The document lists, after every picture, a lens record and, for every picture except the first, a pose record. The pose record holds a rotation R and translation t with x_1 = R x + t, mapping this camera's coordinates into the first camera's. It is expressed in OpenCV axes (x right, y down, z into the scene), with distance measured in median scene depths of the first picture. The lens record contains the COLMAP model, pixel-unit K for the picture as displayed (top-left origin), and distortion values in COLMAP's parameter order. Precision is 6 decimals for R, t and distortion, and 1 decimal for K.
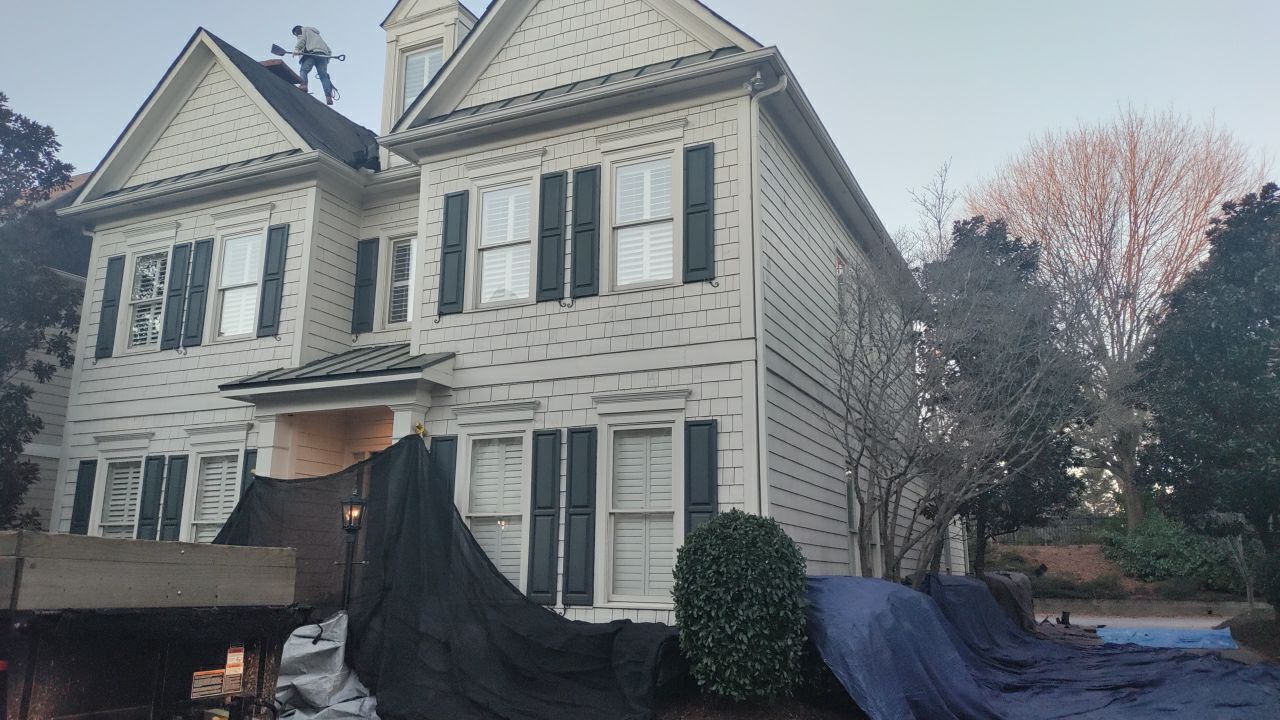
lens RADIAL K [[950.6, 0, 639.0], [0, 950.6, 363.0], [0, 0, 1]] dist [0.109570, 0.001108]
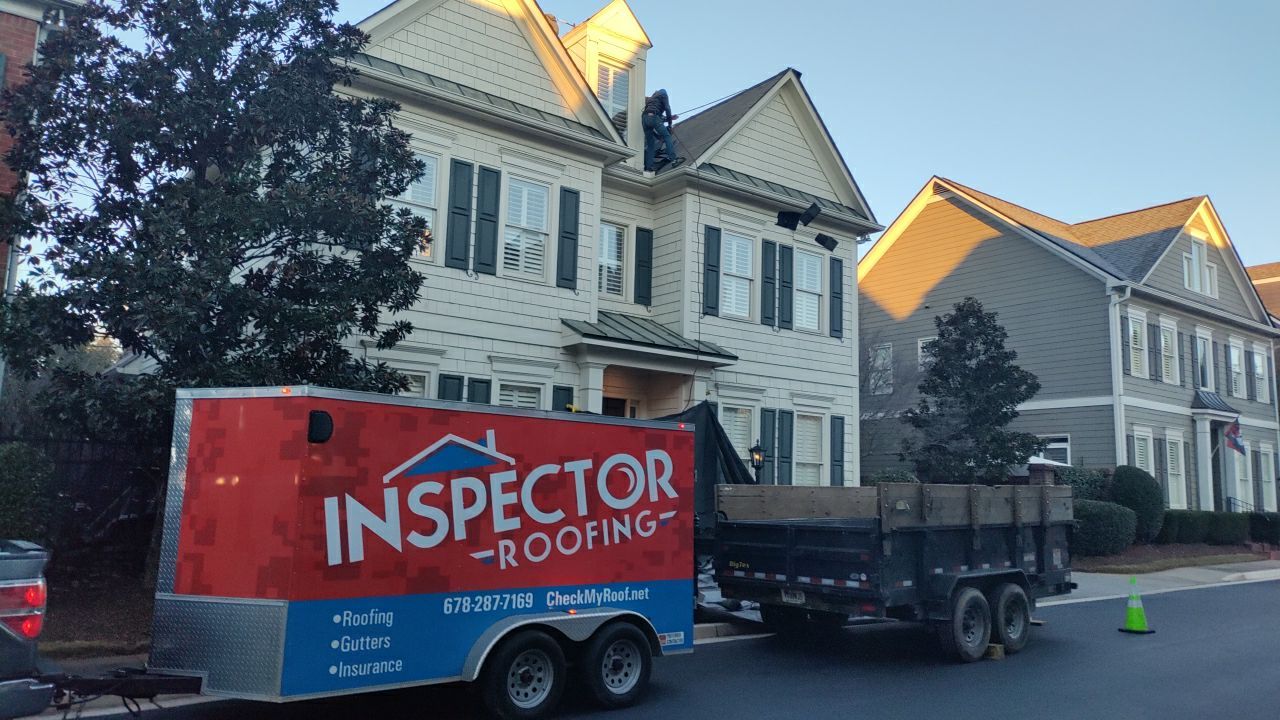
lens RADIAL K [[647.9, 0, 645.0], [0, 647.9, 429.5], [0, 0, 1]] dist [0.037471, 0.000121]
pose [[0.579122, 0.080693, 0.811237, -1.006502], [-0.193046, 0.980362, 0.040295, 0.093159], [-0.792054, -0.179942, 0.583327, 0.483745]]
